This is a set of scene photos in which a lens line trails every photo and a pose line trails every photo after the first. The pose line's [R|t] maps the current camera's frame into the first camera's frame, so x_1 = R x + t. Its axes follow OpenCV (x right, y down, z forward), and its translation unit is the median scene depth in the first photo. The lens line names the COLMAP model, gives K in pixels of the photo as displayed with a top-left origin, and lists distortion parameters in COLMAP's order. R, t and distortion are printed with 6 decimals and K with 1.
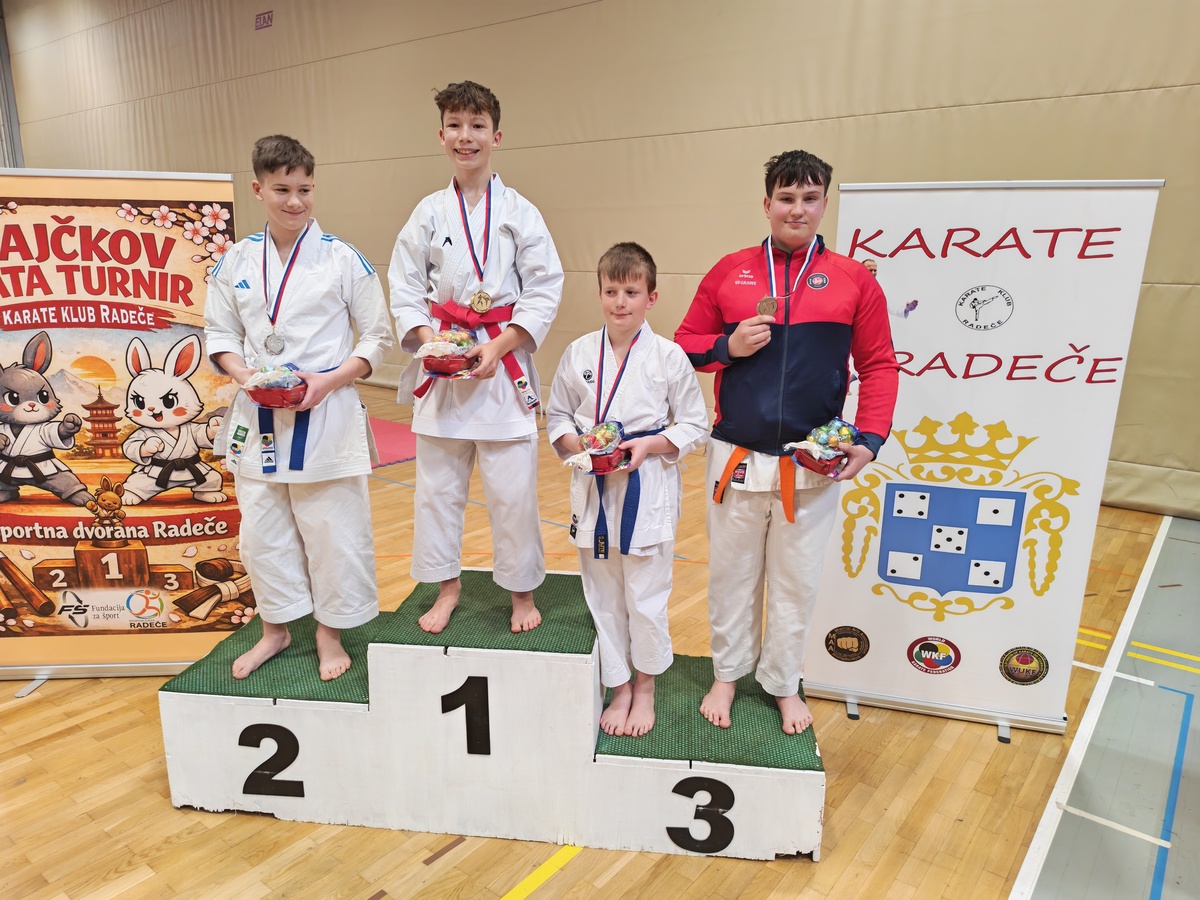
lens RADIAL K [[821.5, 0, 594.7], [0, 821.5, 459.2], [0, 0, 1]] dist [0.034690, -0.053185]
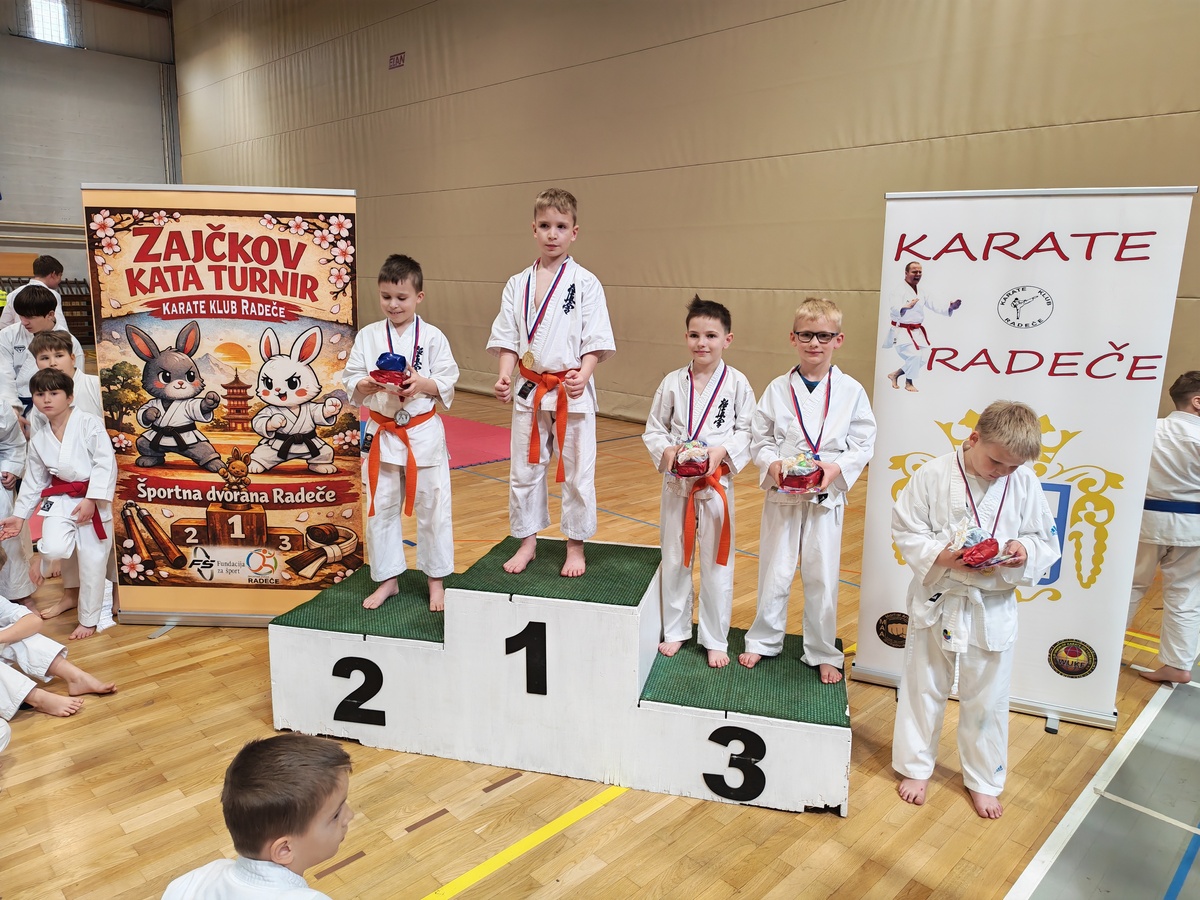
lens RADIAL K [[838.9, 0, 613.1], [0, 838.9, 431.7], [0, 0, 1]] dist [0.054276, -0.080928]
pose [[0.992807, 0.027553, -0.116509, 0.069098], [-0.035430, 0.997185, -0.066086, 0.060435], [0.114360, 0.069739, 0.990989, -0.114941]]
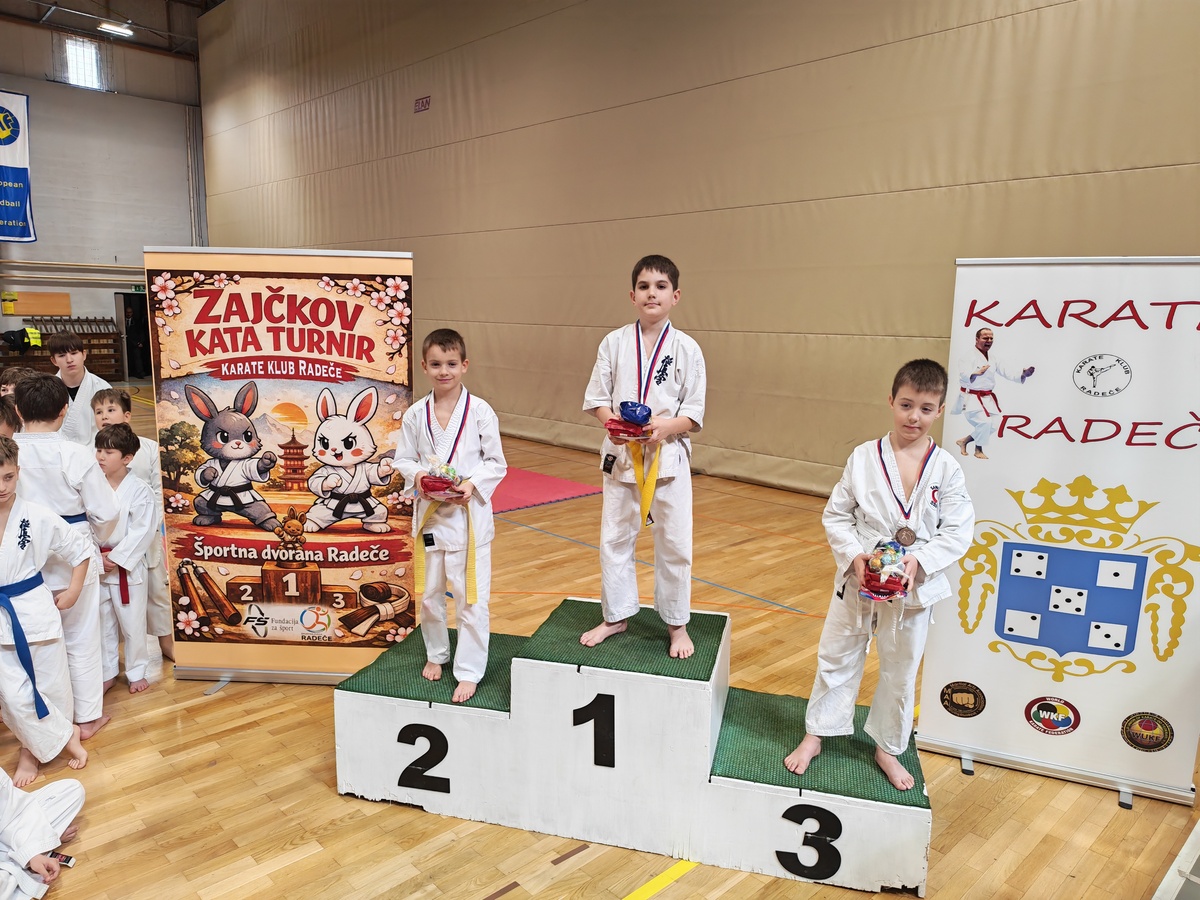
lens RADIAL K [[838.1, 0, 590.0], [0, 838.1, 459.8], [0, 0, 1]] dist [0.062275, -0.093150]
pose [[0.988969, 0.031451, -0.144743, -0.007186], [-0.041515, 0.996886, -0.067042, 0.018734], [0.142183, 0.072311, 0.987196, -0.122569]]
